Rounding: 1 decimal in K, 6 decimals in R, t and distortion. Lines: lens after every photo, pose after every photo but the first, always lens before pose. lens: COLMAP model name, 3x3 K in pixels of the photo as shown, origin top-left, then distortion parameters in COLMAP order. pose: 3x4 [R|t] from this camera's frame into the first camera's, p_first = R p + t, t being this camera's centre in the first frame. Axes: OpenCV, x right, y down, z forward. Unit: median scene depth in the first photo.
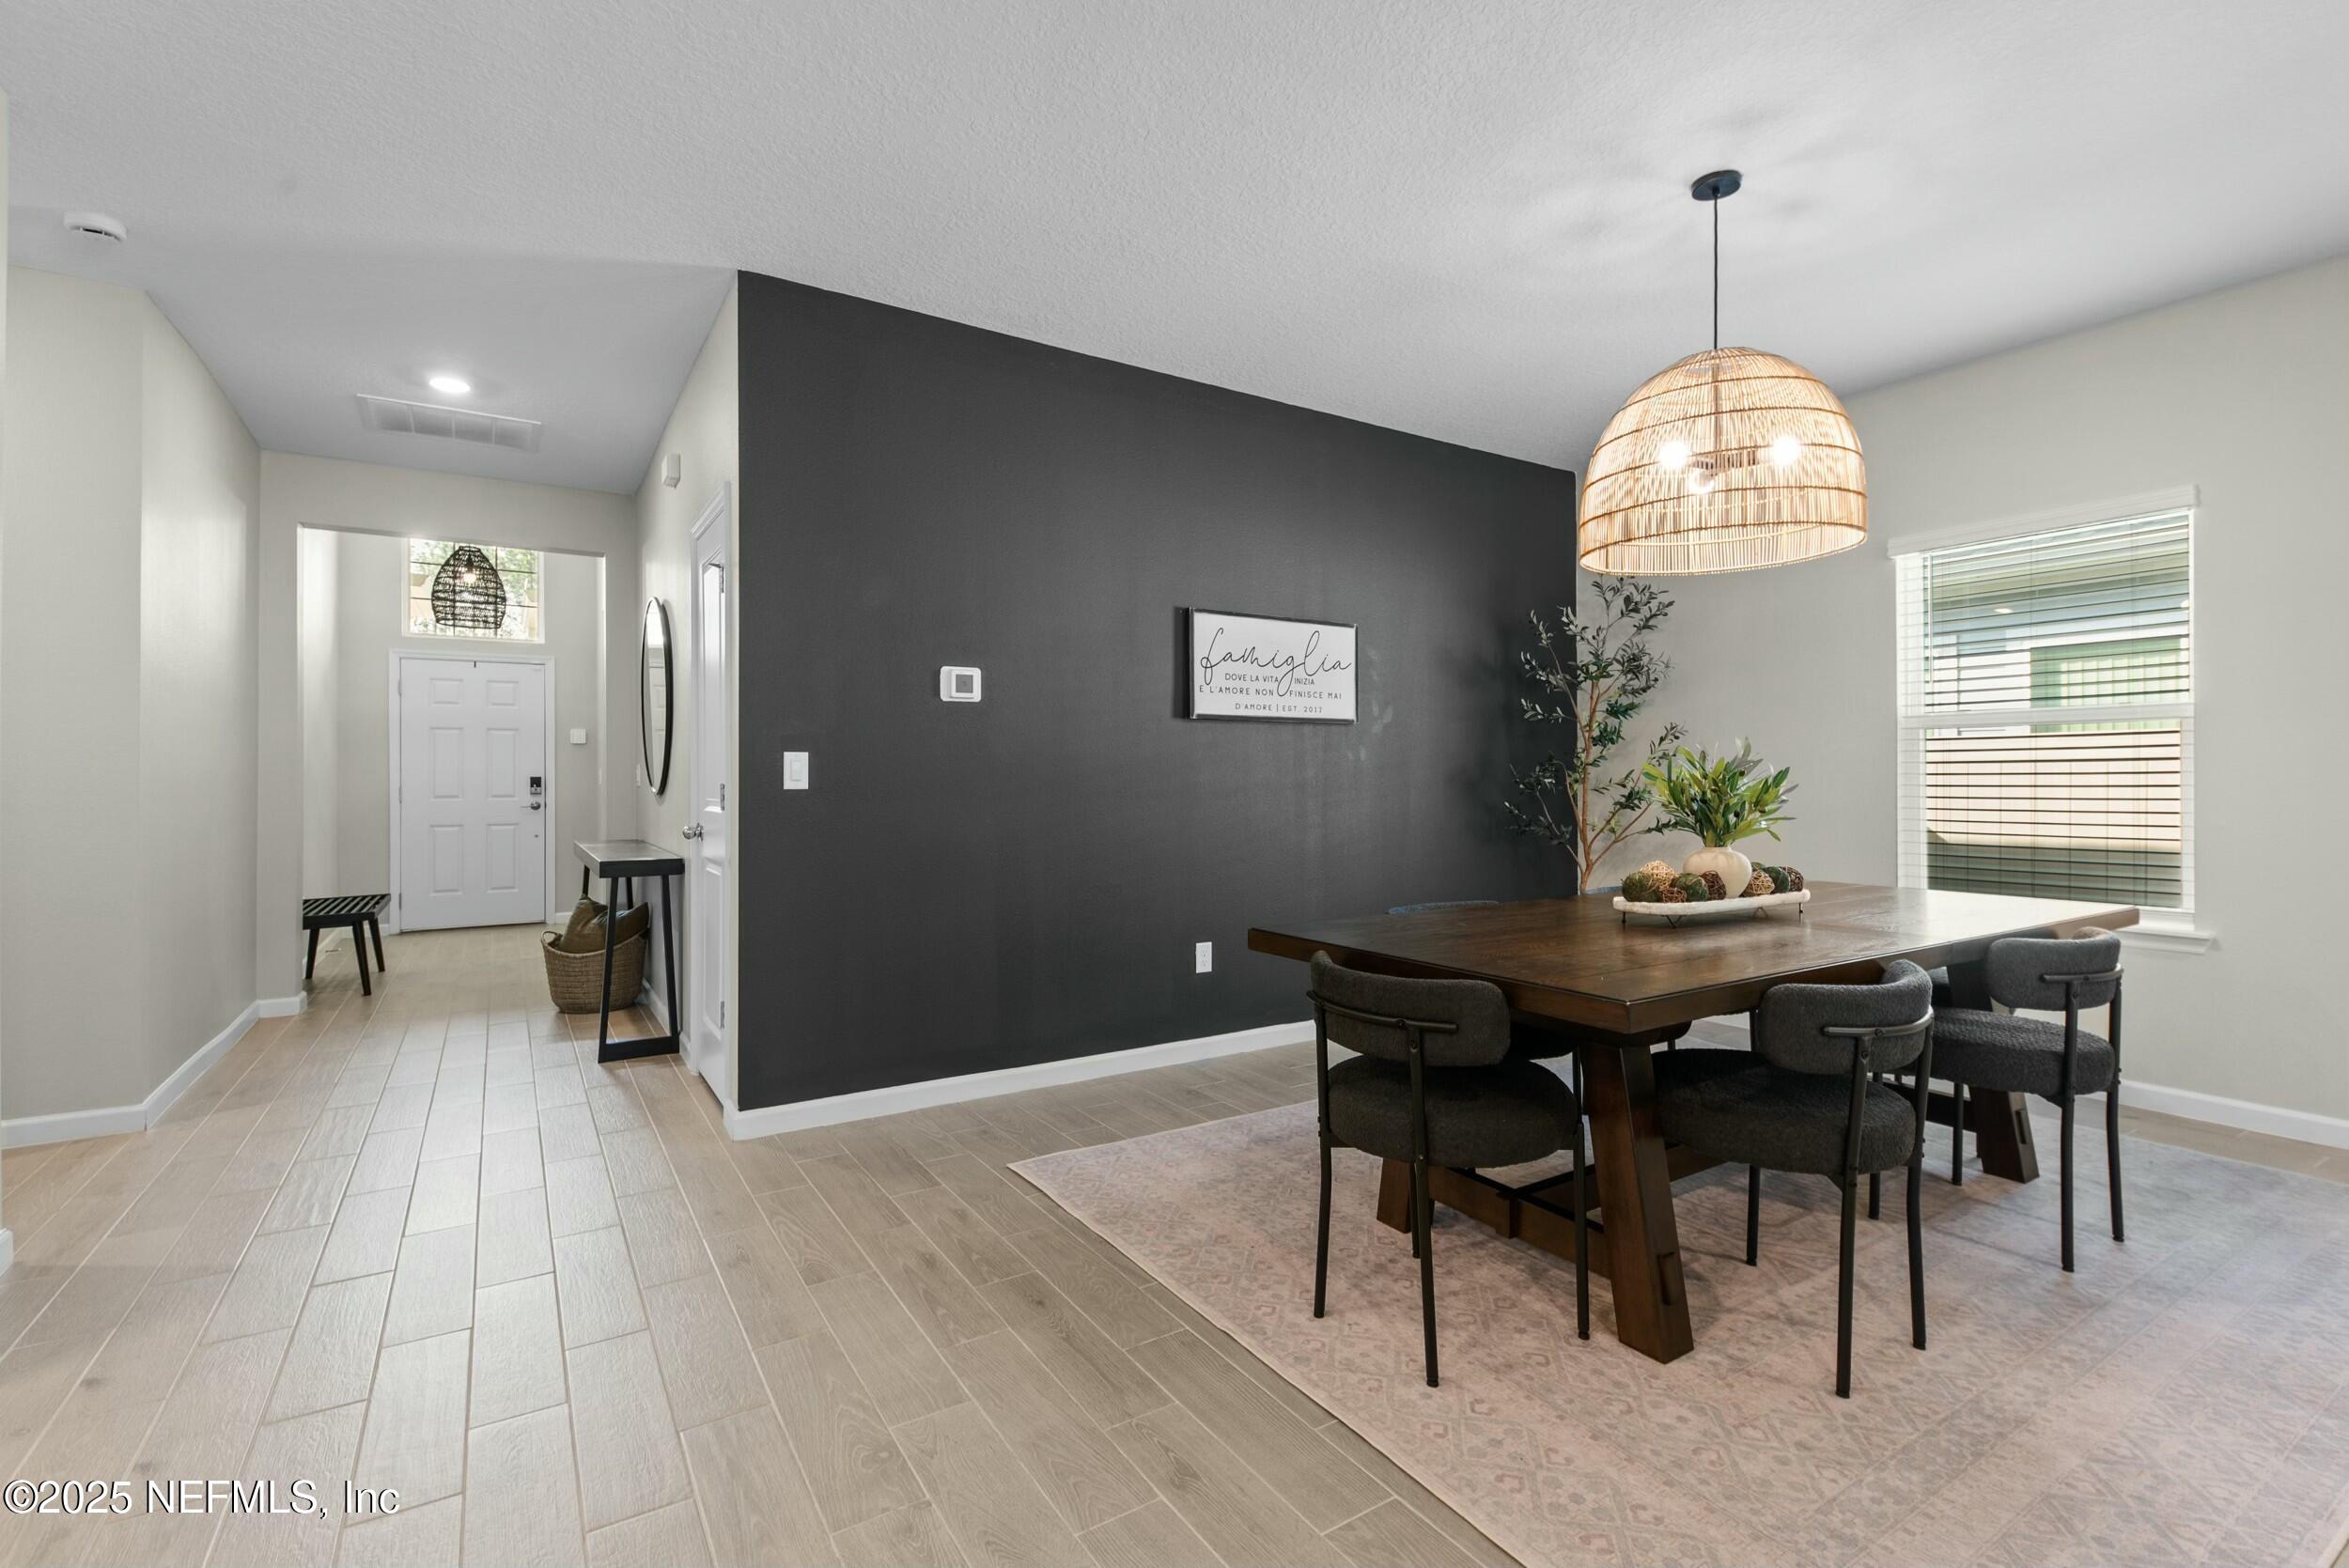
lens RADIAL K [[1037.4, 0, 1175.2], [0, 1037.4, 763.8], [0, 0, 1]] dist [0.009741, -0.004303]
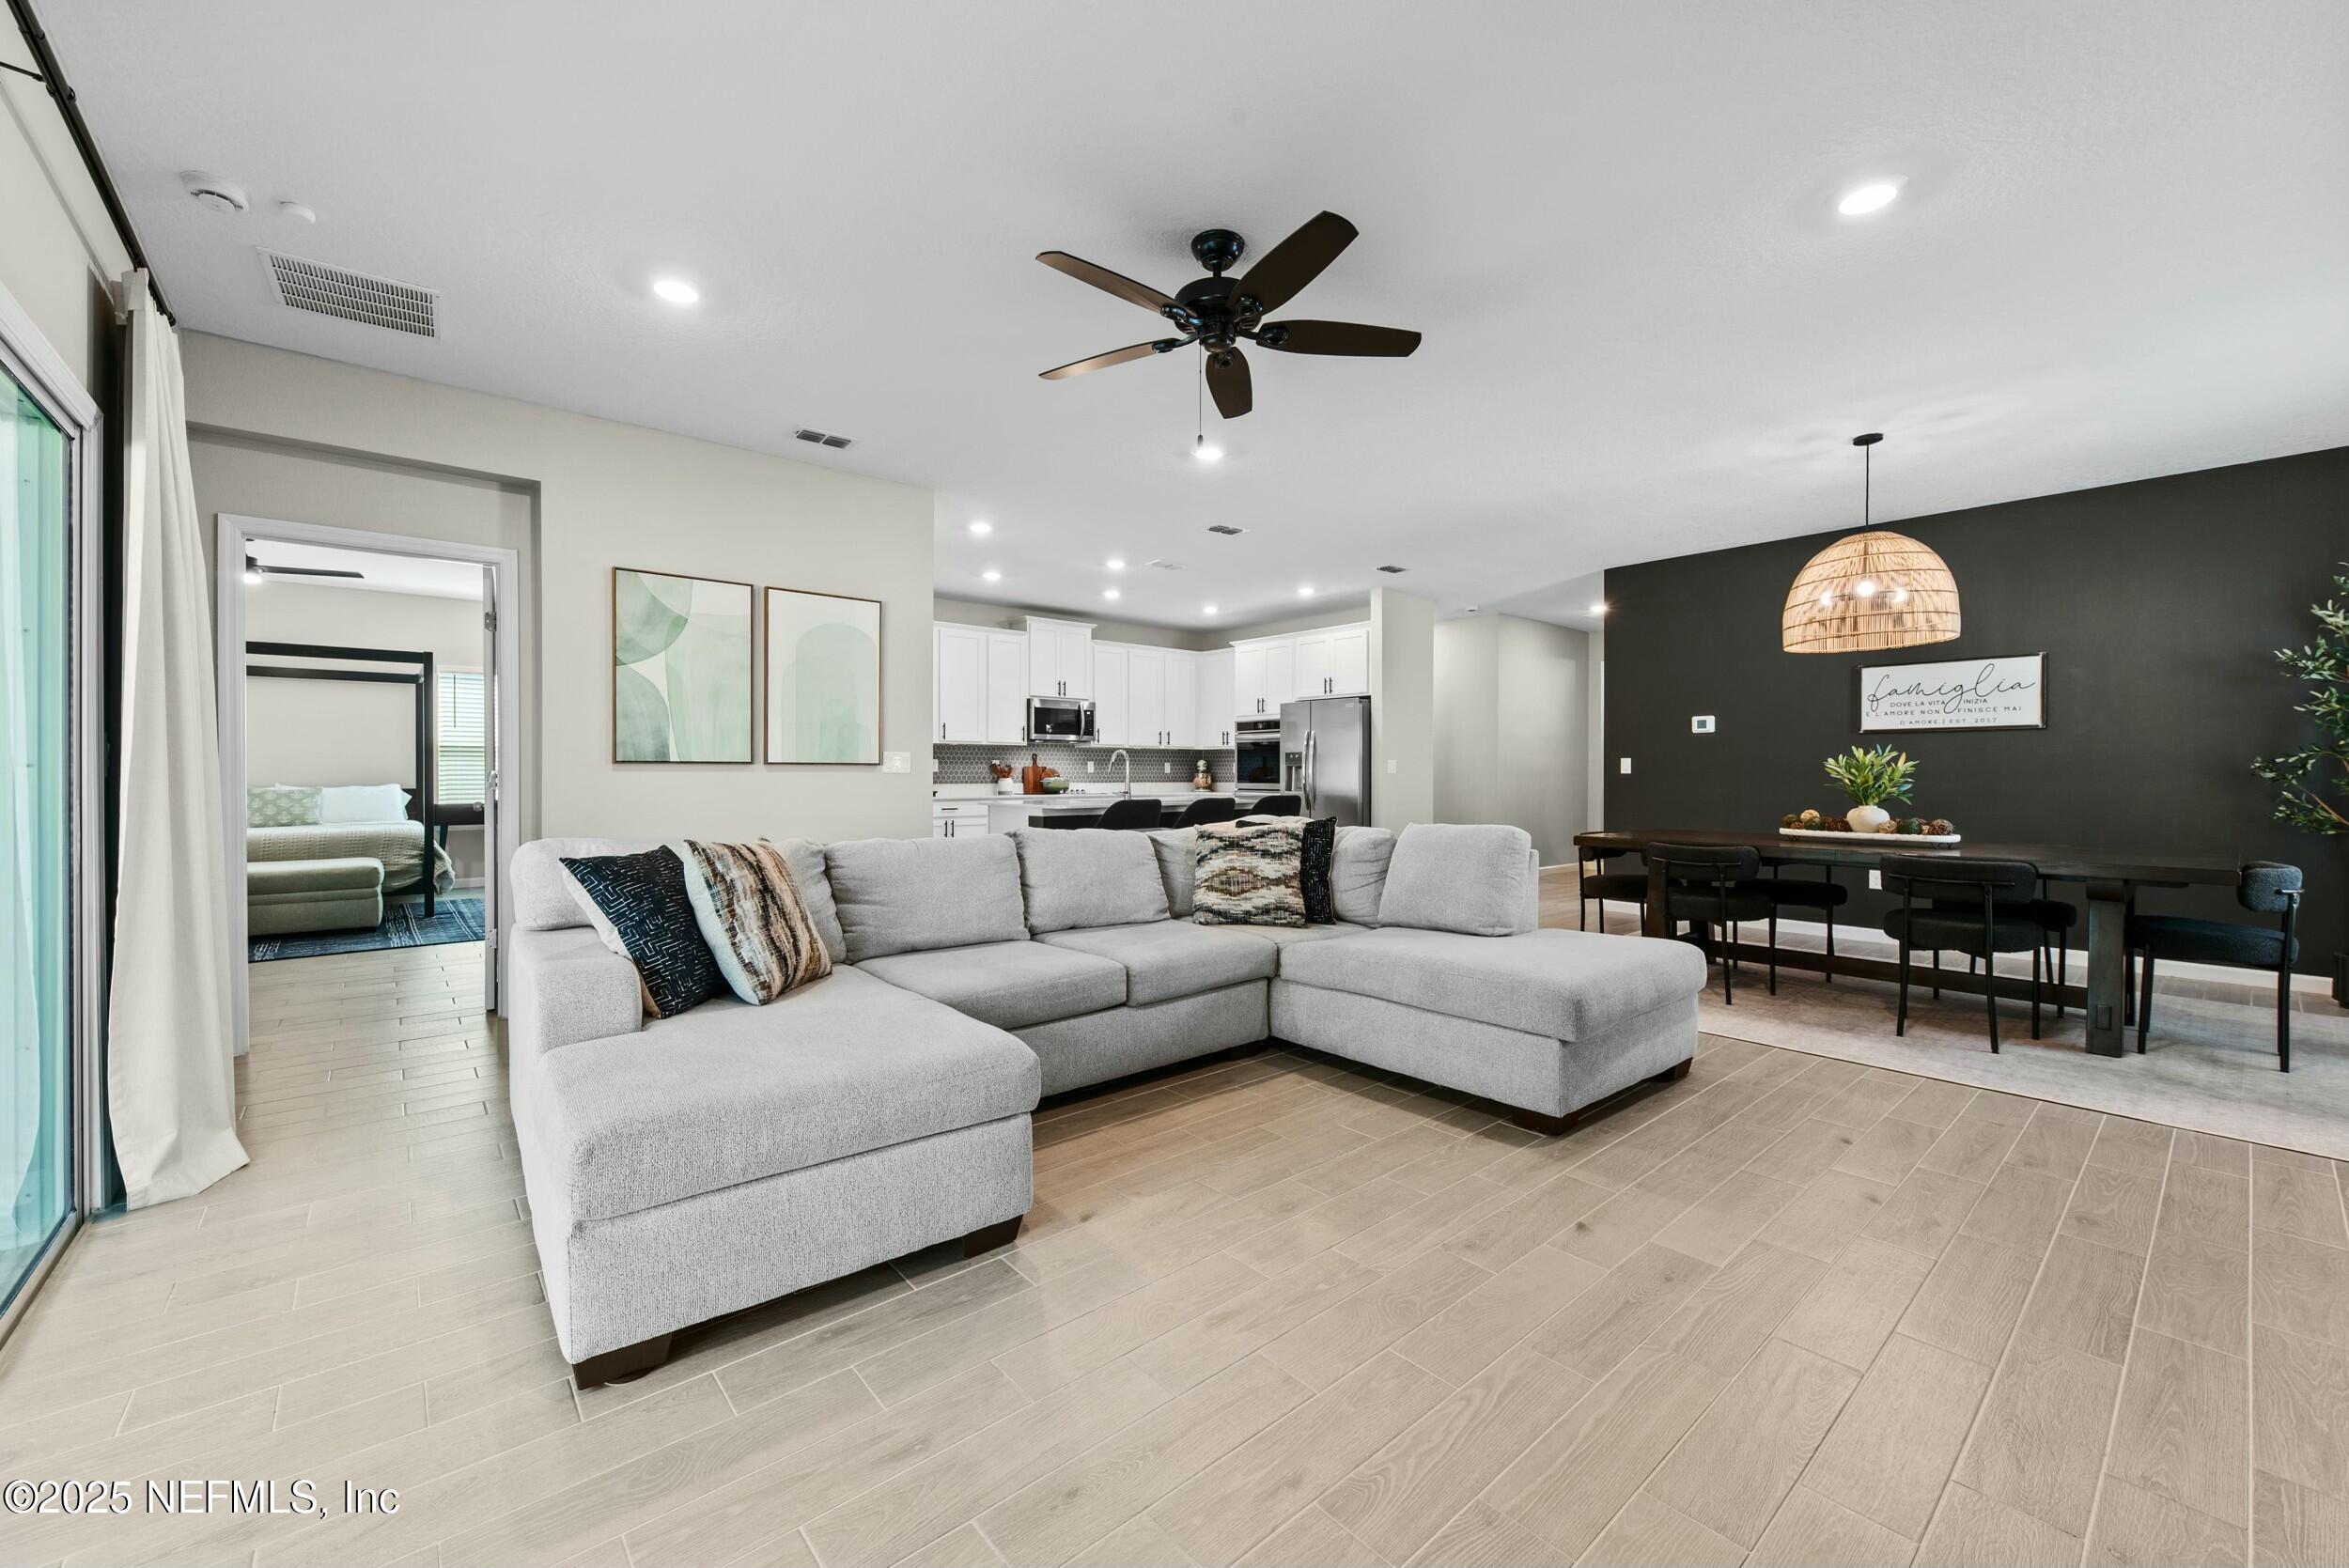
lens RADIAL K [[918.7, 0, 1159.3], [0, 918.7, 786.8], [0, 0, 1]] dist [0.009756, -0.000174]
pose [[0.120174, 0.017889, -0.992592, 1.366654], [0.010652, 0.999757, 0.019308, 0.001810], [0.992696, -0.012893, 0.119955, -0.289691]]
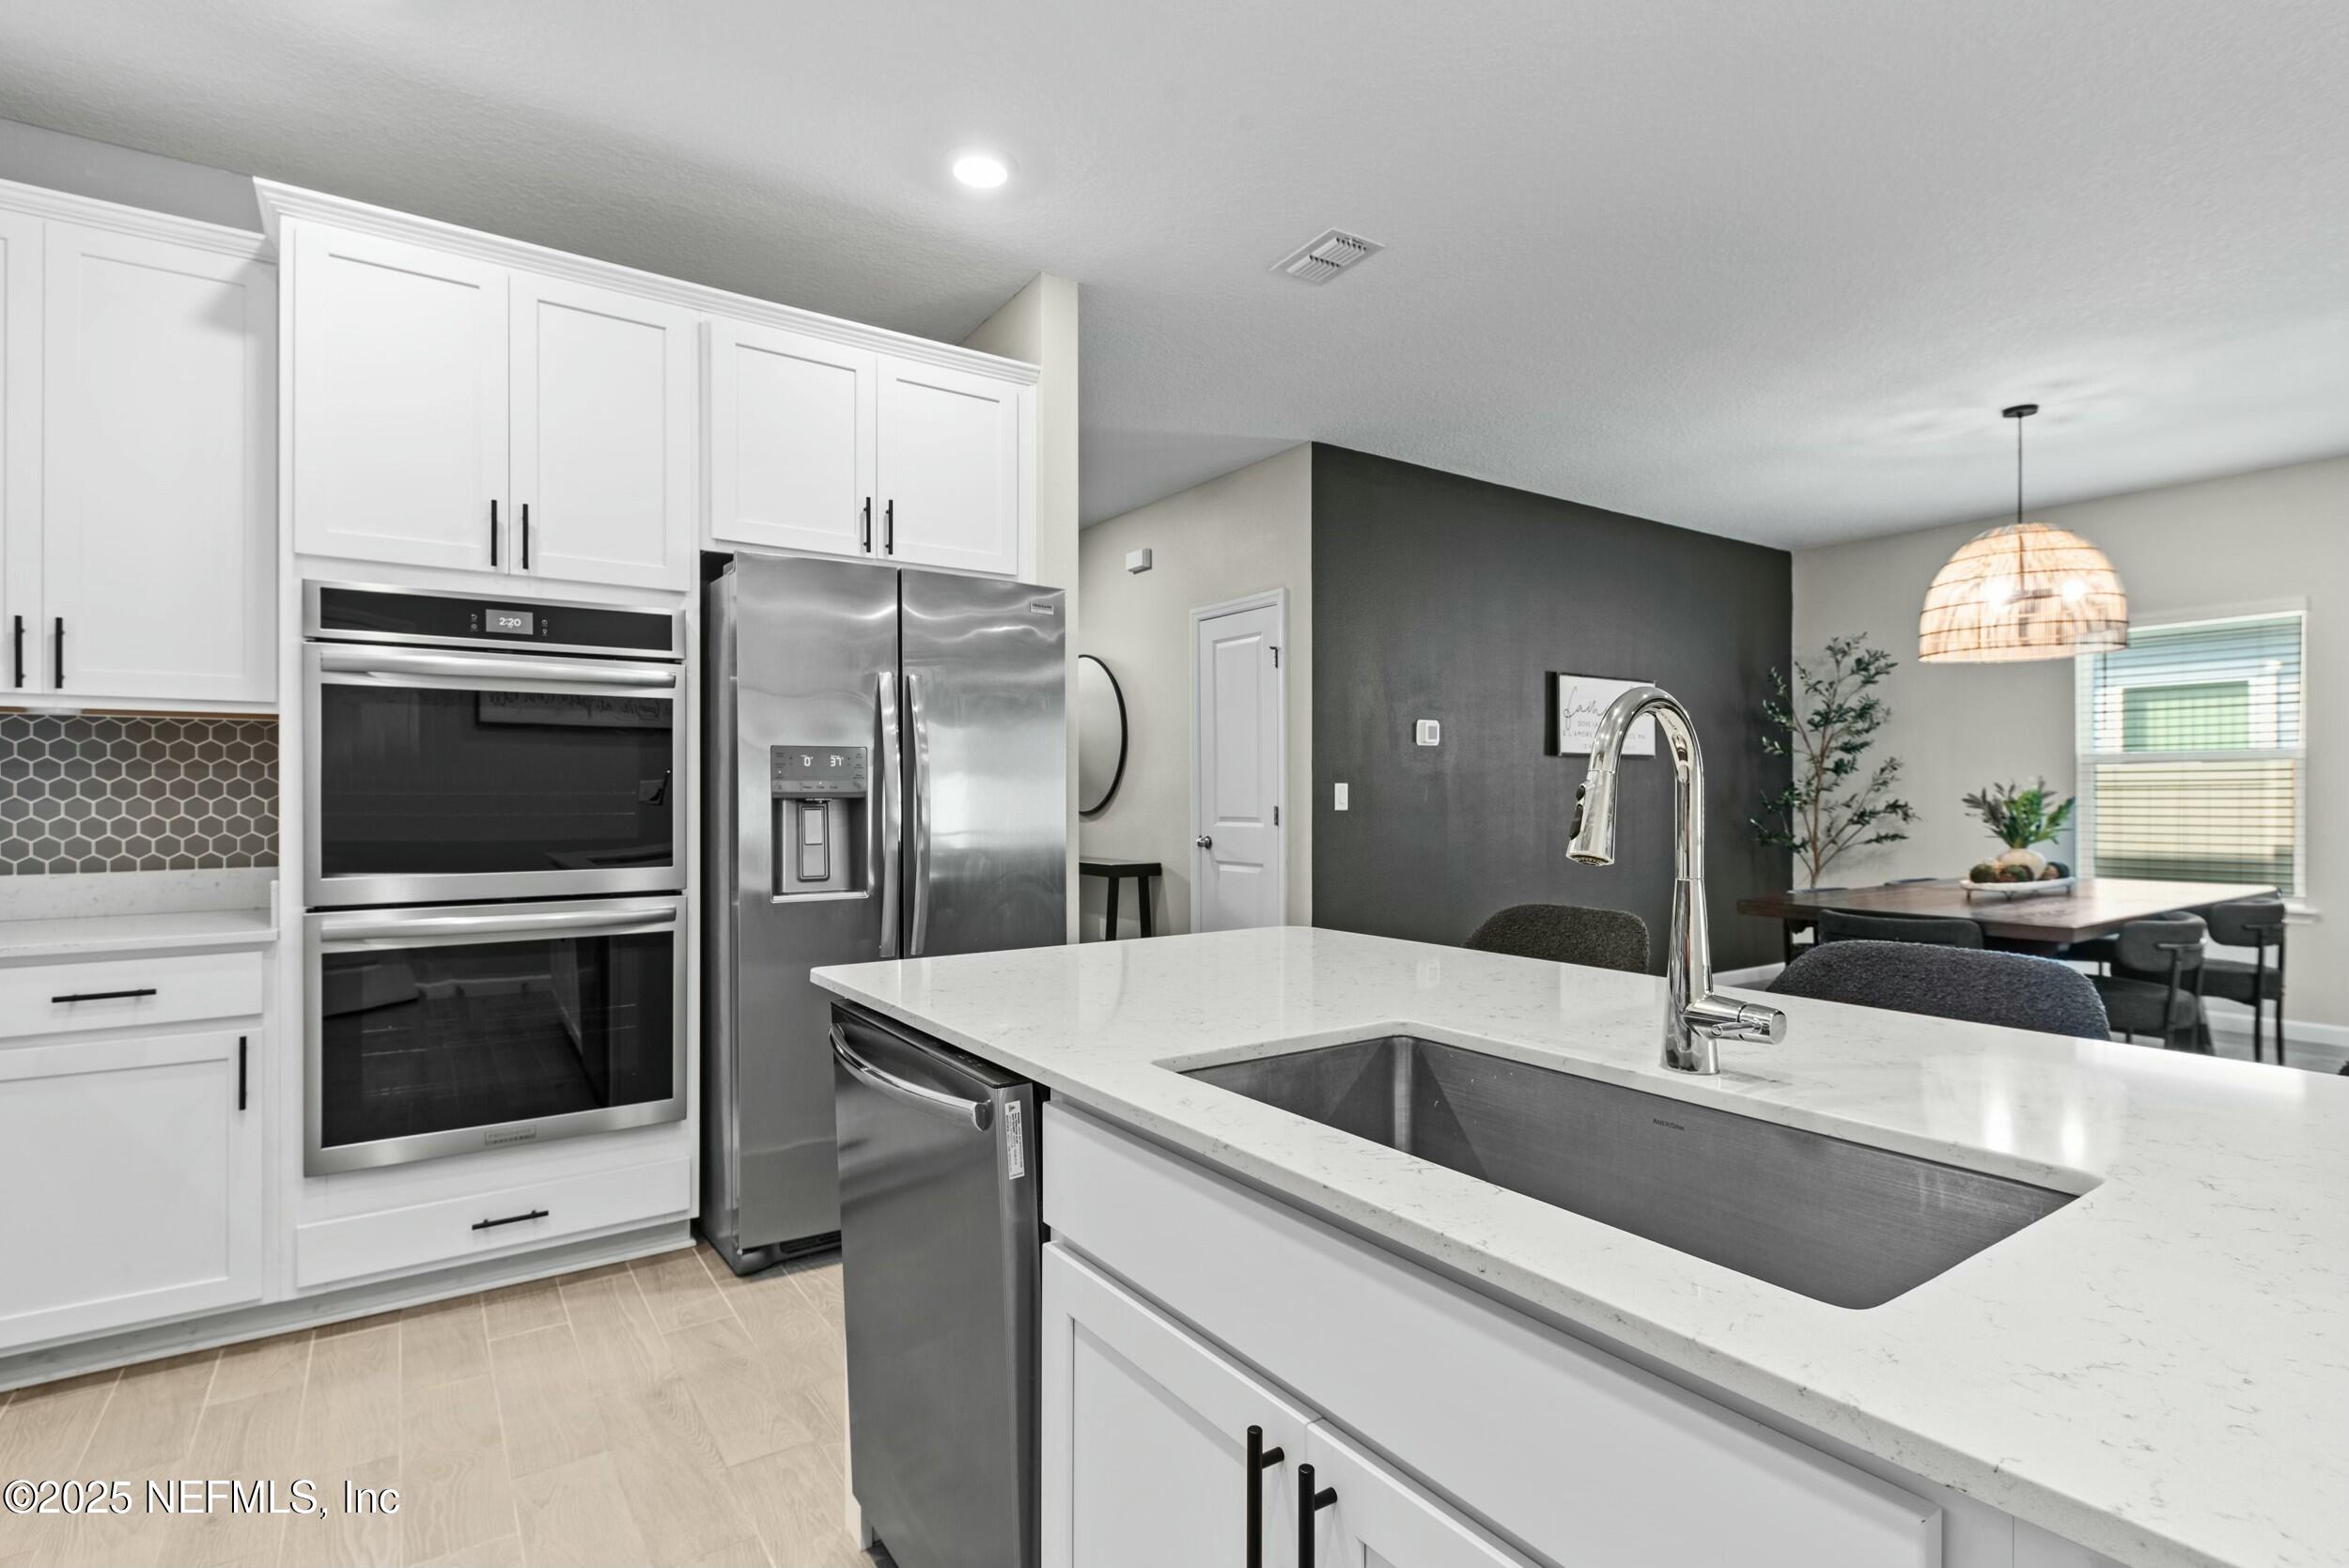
lens RADIAL K [[1107.7, 0, 1152.7], [0, 1107.7, 786.7], [0, 0, 1]] dist [-0.012551, 0.000829]
pose [[0.999858, 0.000317, 0.016875, -0.530913], [-0.000422, 0.999981, 0.006205, -0.013201], [-0.016873, -0.006211, 0.999838, -0.398688]]
